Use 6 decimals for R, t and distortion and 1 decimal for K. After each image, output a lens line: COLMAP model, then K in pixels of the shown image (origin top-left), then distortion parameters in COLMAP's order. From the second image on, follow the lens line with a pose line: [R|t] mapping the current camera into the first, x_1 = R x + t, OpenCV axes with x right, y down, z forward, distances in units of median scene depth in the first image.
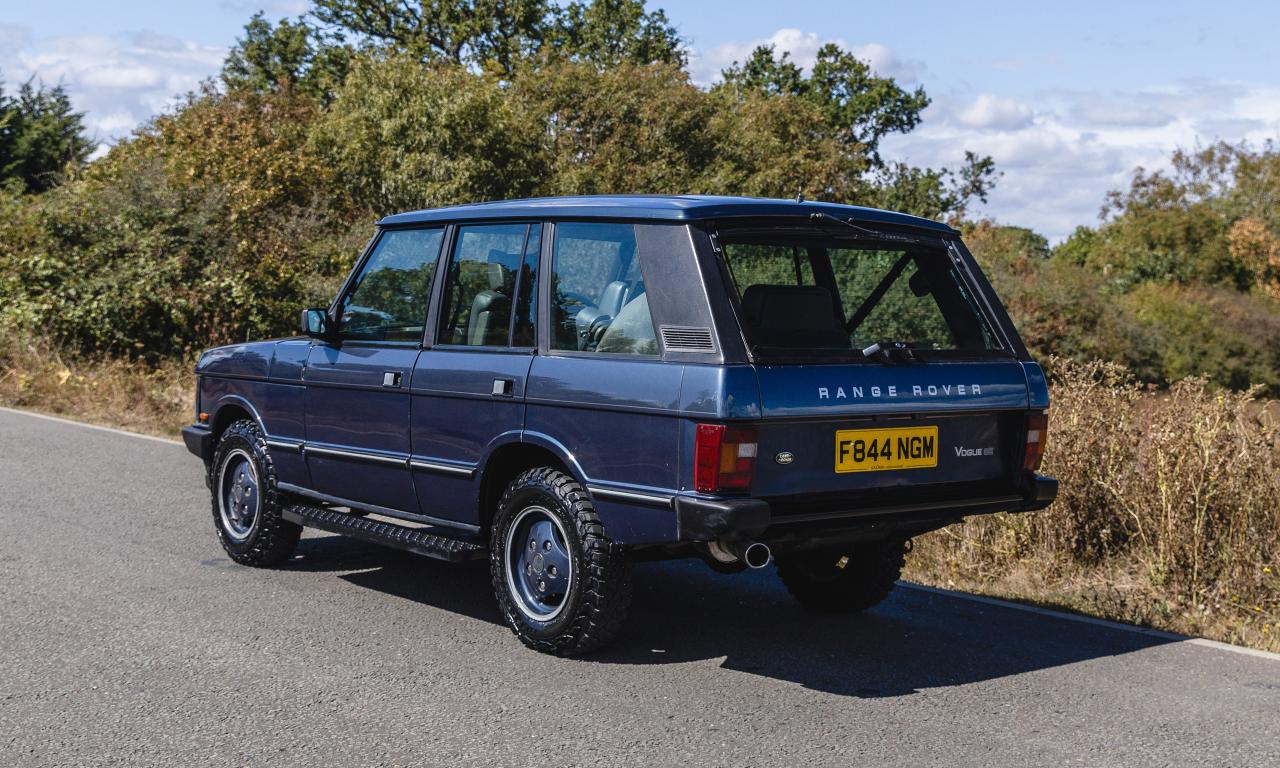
lens RADIAL K [[1698.6, 0, 640.0], [0, 1698.6, 384.0], [0, 0, 1]] dist [0.209998, -0.707440]
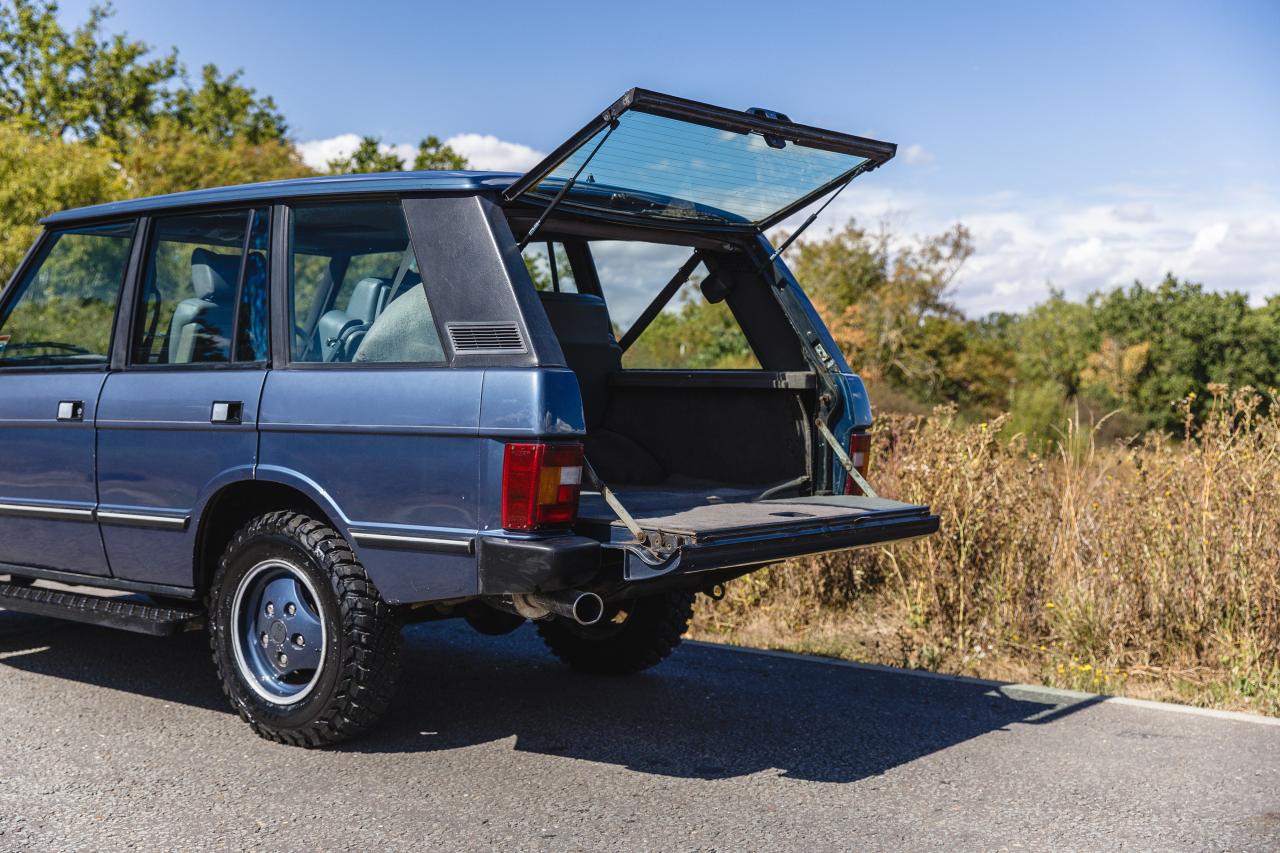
lens RADIAL K [[1627.1, 0, 582.6], [0, 1627.1, 433.6], [0, 0, 1]] dist [0.065607, 0.078046]
pose [[0.980443, -0.017456, 0.196028, -0.067090], [0.020125, 0.999730, -0.011633, 0.024240], [-0.195772, 0.015351, 0.980529, 0.221623]]
